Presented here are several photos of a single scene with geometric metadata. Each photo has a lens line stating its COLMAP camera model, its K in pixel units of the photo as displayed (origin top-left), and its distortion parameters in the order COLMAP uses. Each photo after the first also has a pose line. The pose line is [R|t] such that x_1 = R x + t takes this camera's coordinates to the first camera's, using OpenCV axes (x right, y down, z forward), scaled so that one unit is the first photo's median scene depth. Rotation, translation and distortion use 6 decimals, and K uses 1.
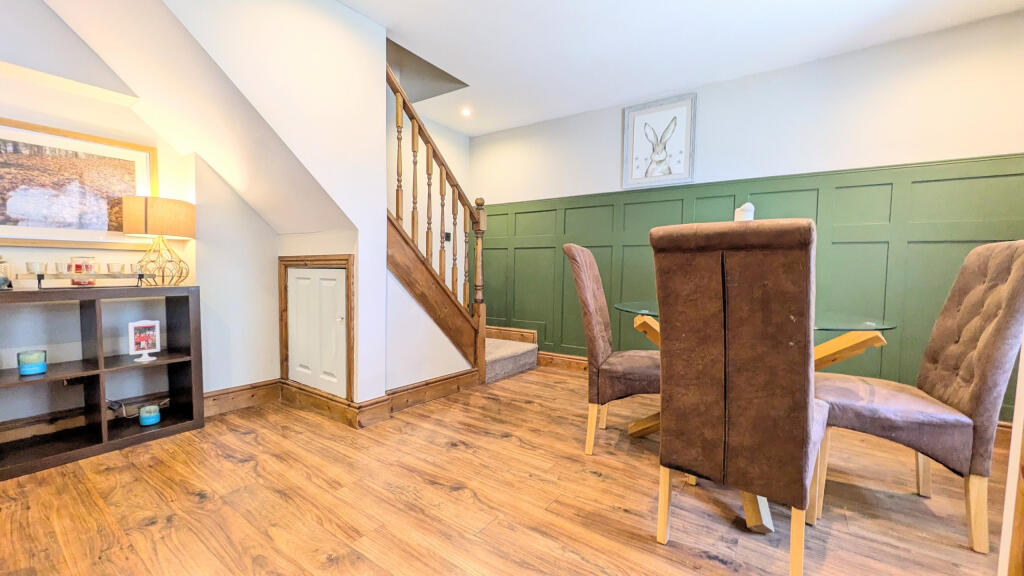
lens RADIAL K [[400.3, 0, 512.0], [0, 400.3, 288.0], [0, 0, 1]] dist [0.001629, -0.000729]
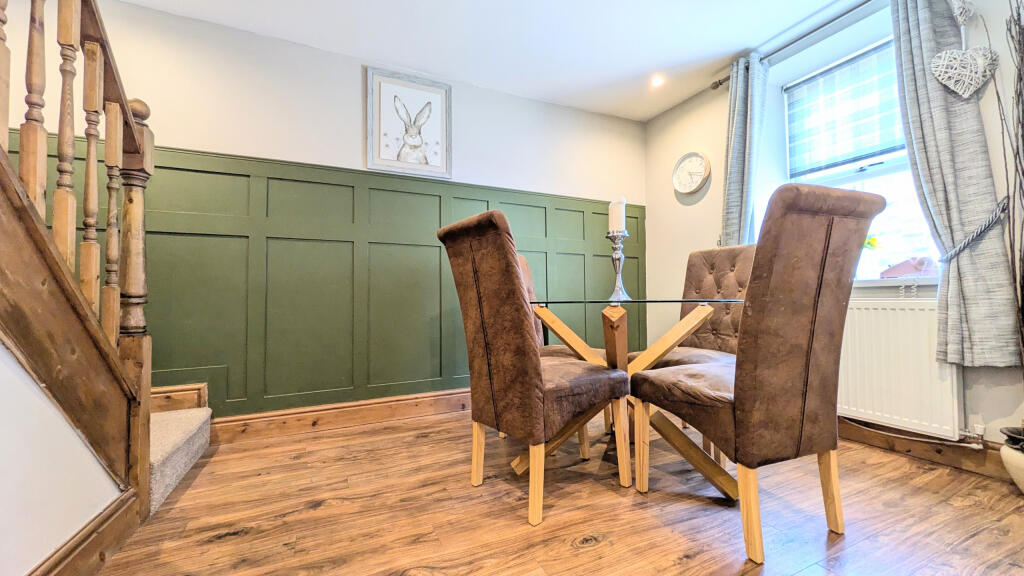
lens RADIAL K [[400.3, 0, 512.0], [0, 400.3, 288.0], [0, 0, 1]] dist [0.001629, -0.000729]
pose [[0.494004, 0.005637, 0.869441, -0.262952], [0.060230, 0.997355, -0.040688, 0.028721], [-0.867371, 0.072467, 0.492358, 0.426866]]
